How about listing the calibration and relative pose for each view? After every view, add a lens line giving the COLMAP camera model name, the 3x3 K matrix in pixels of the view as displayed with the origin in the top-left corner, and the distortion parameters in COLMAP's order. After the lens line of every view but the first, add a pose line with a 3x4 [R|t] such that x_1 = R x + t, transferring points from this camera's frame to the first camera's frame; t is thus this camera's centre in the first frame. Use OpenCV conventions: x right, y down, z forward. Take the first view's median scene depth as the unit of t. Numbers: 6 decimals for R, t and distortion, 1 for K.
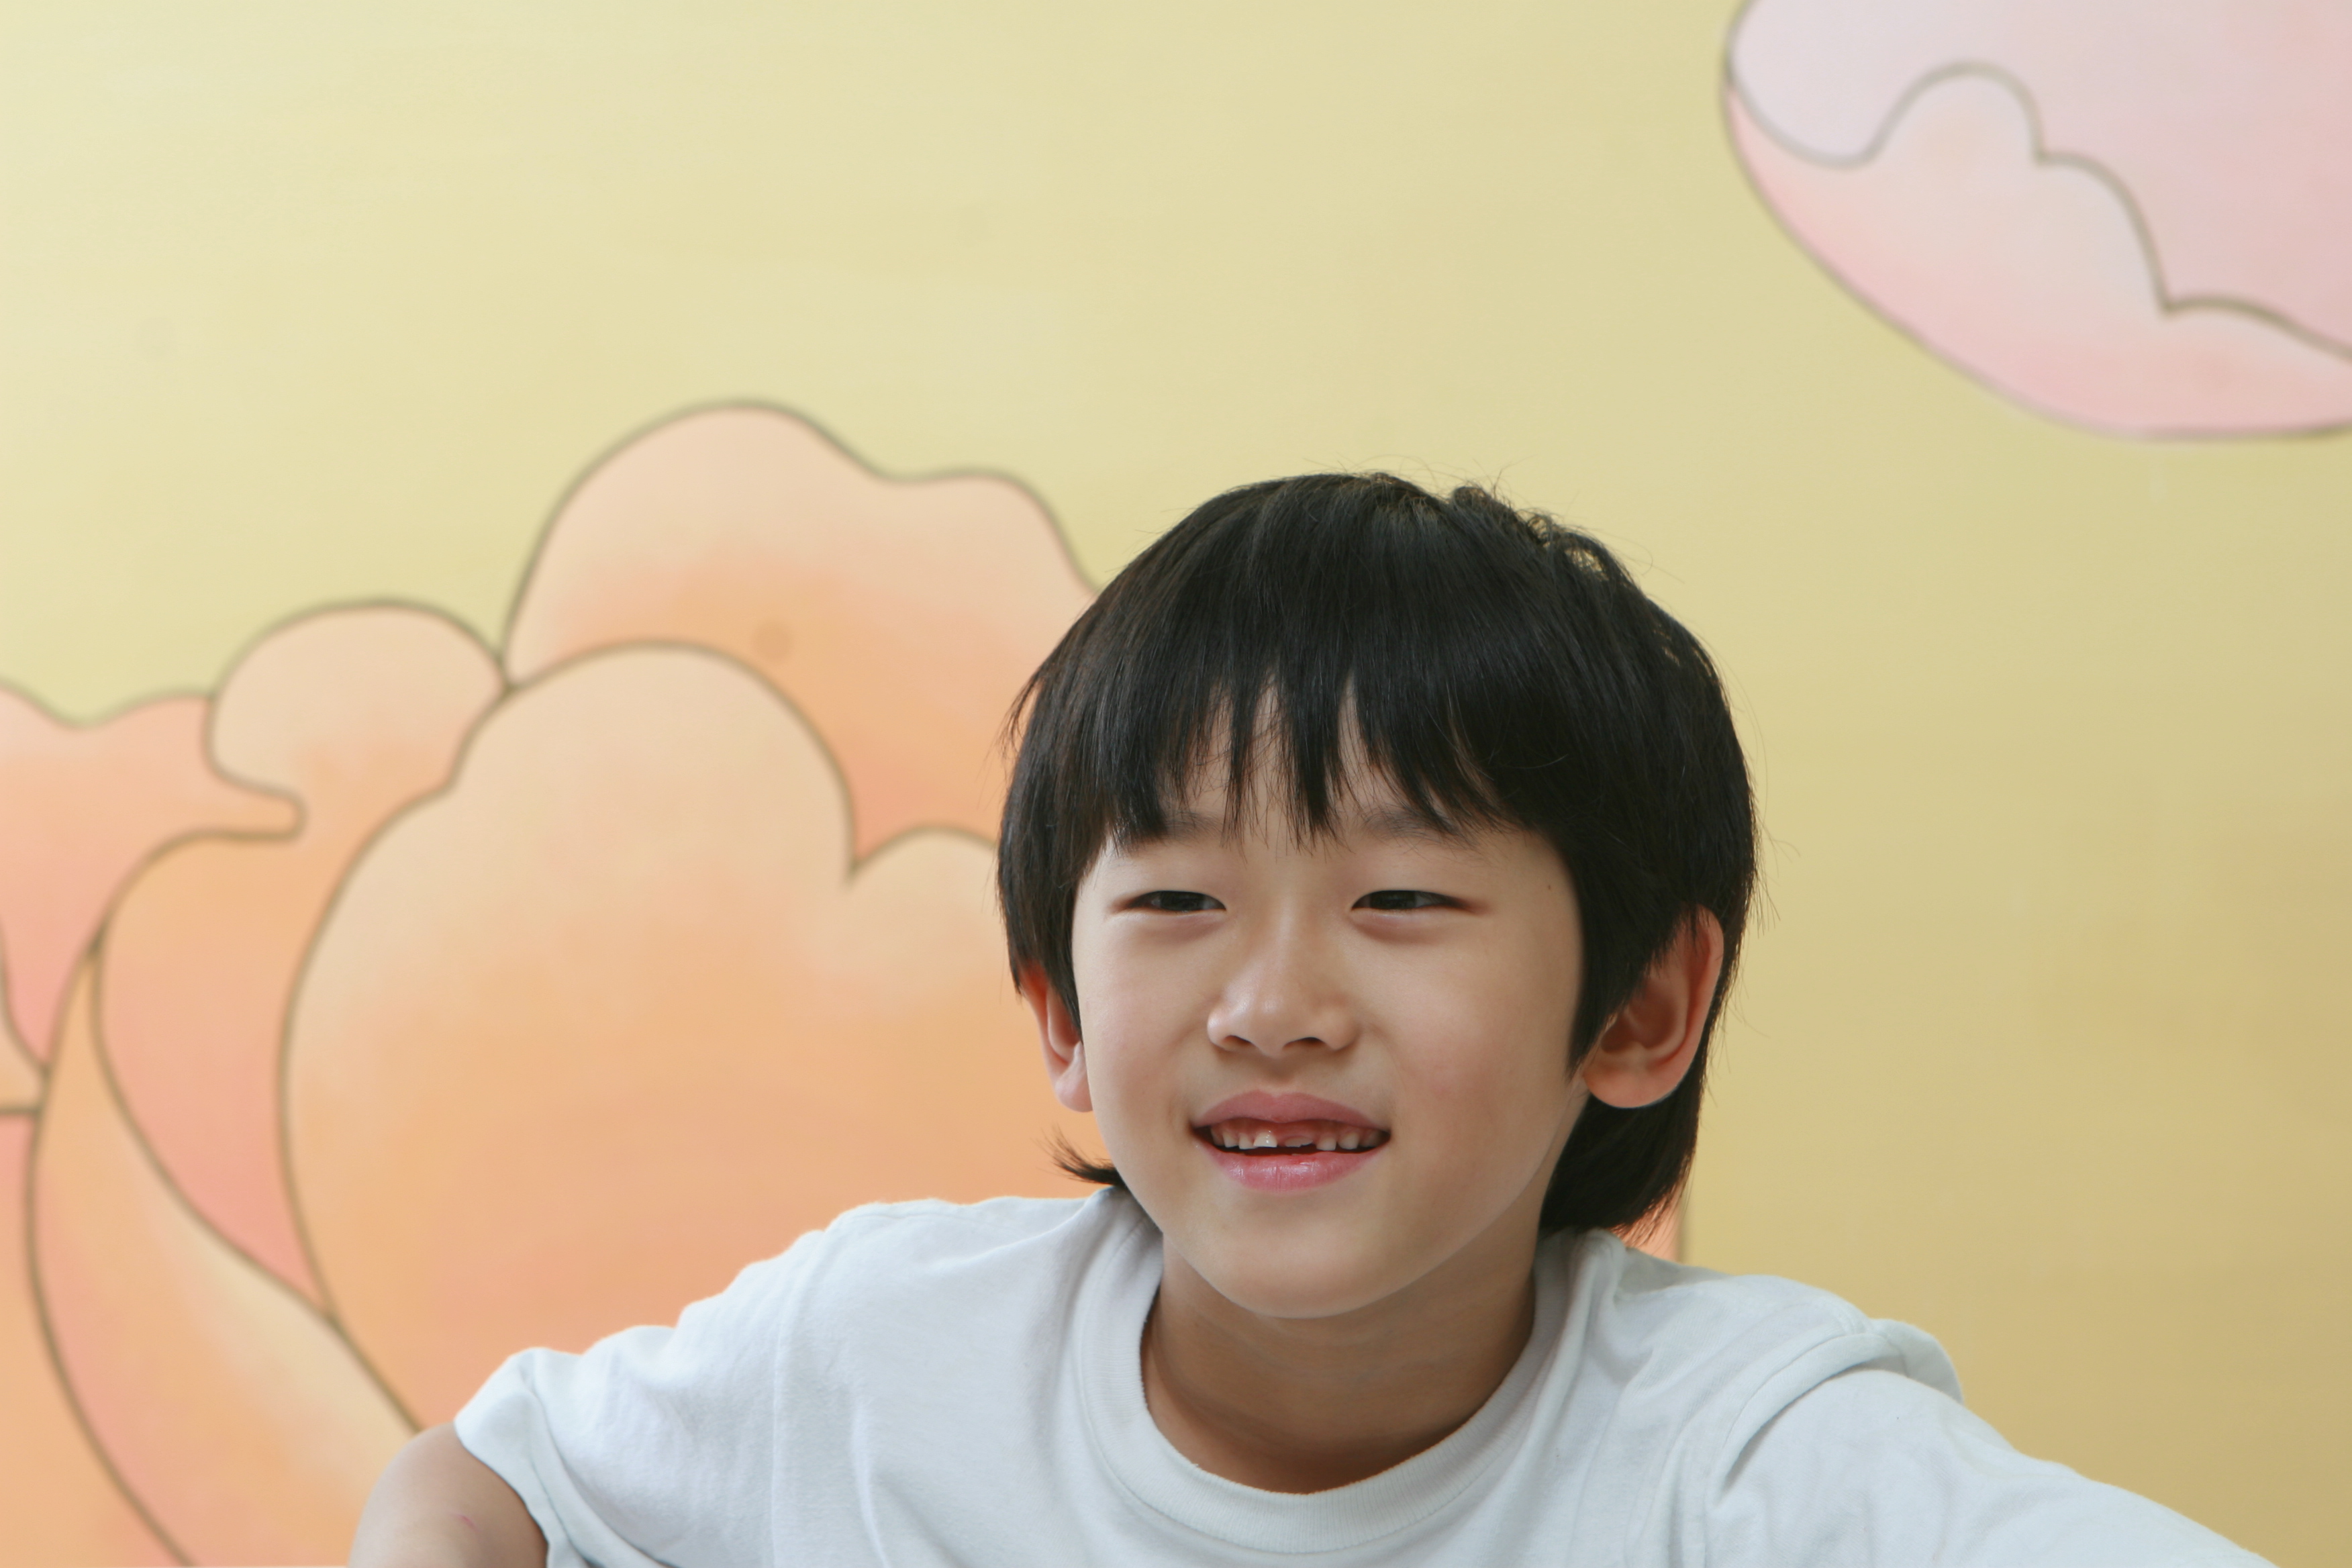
lens RADIAL K [[7422.7, 0, 1164.4], [0, 7422.7, 770.1], [0, 0, 1]] dist [0.218158, 0.000000]
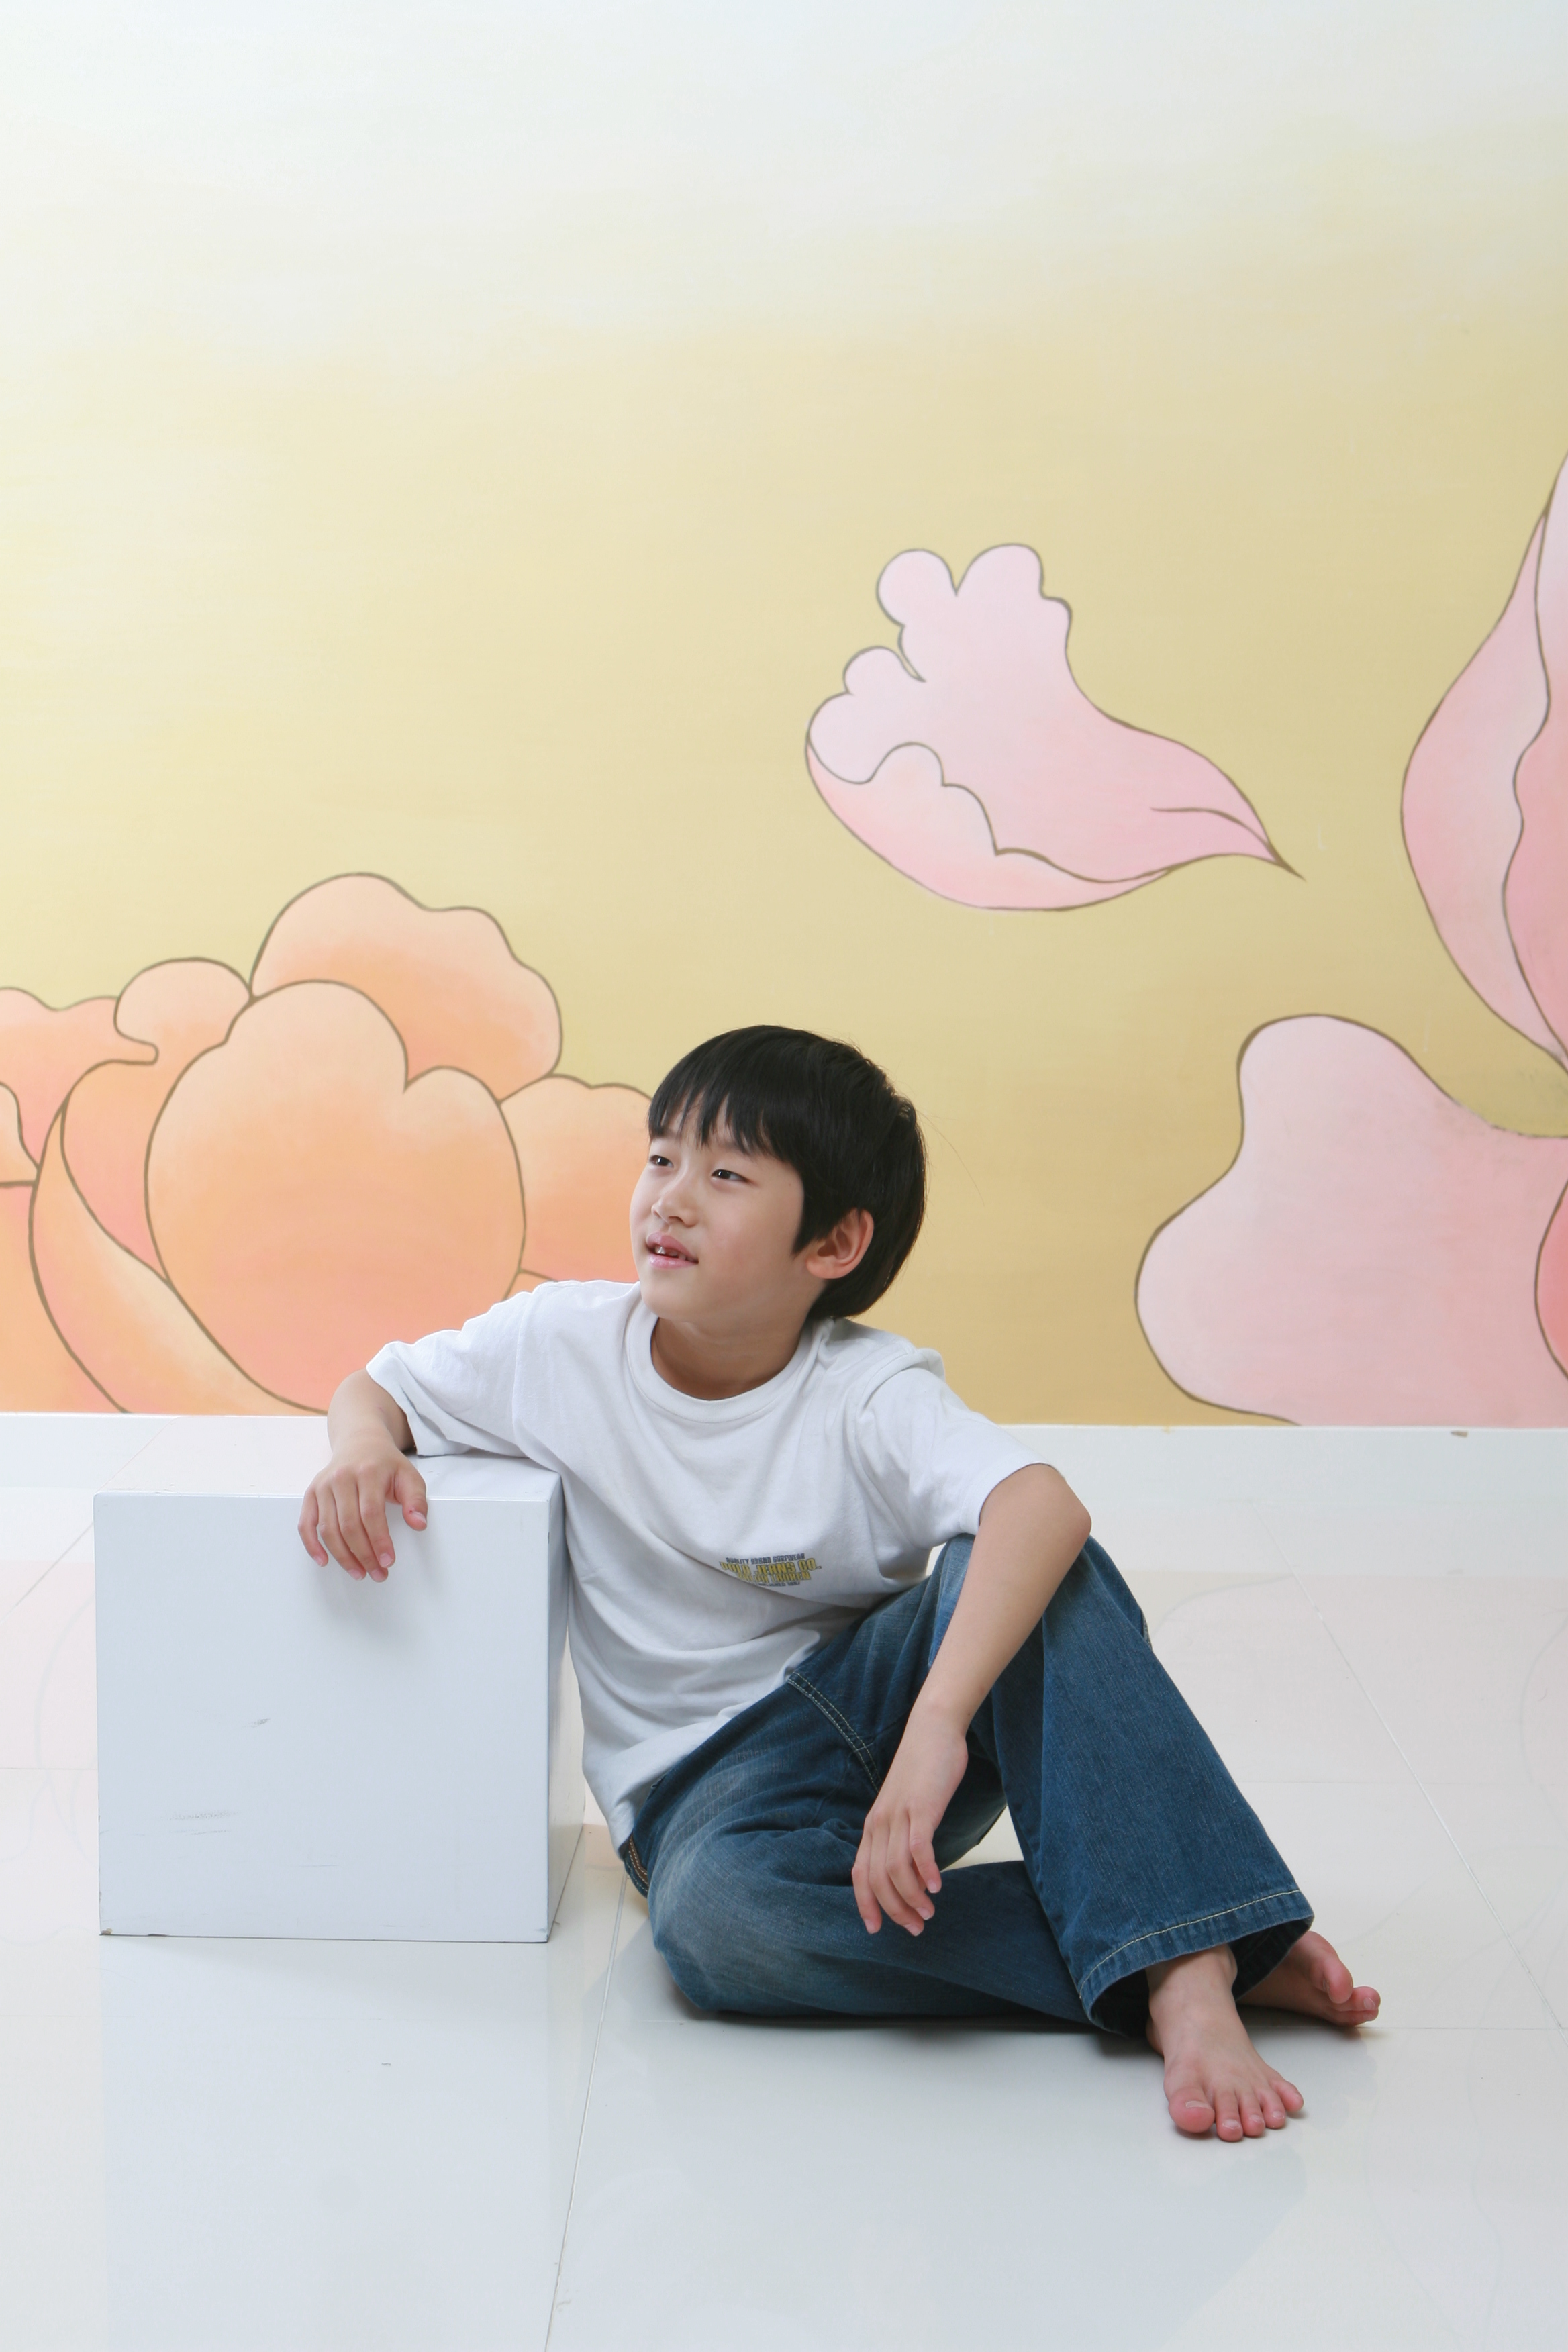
lens RADIAL K [[4251.9, 0, 763.6], [0, 4251.9, 1180.1], [0, 0, 1]] dist [-0.055239, 0.000000]
pose [[0.994794, 0.019618, 0.099996, -0.062623], [-0.026742, 0.997160, 0.070405, -0.050814], [-0.098330, -0.072712, 0.992494, -0.279095]]
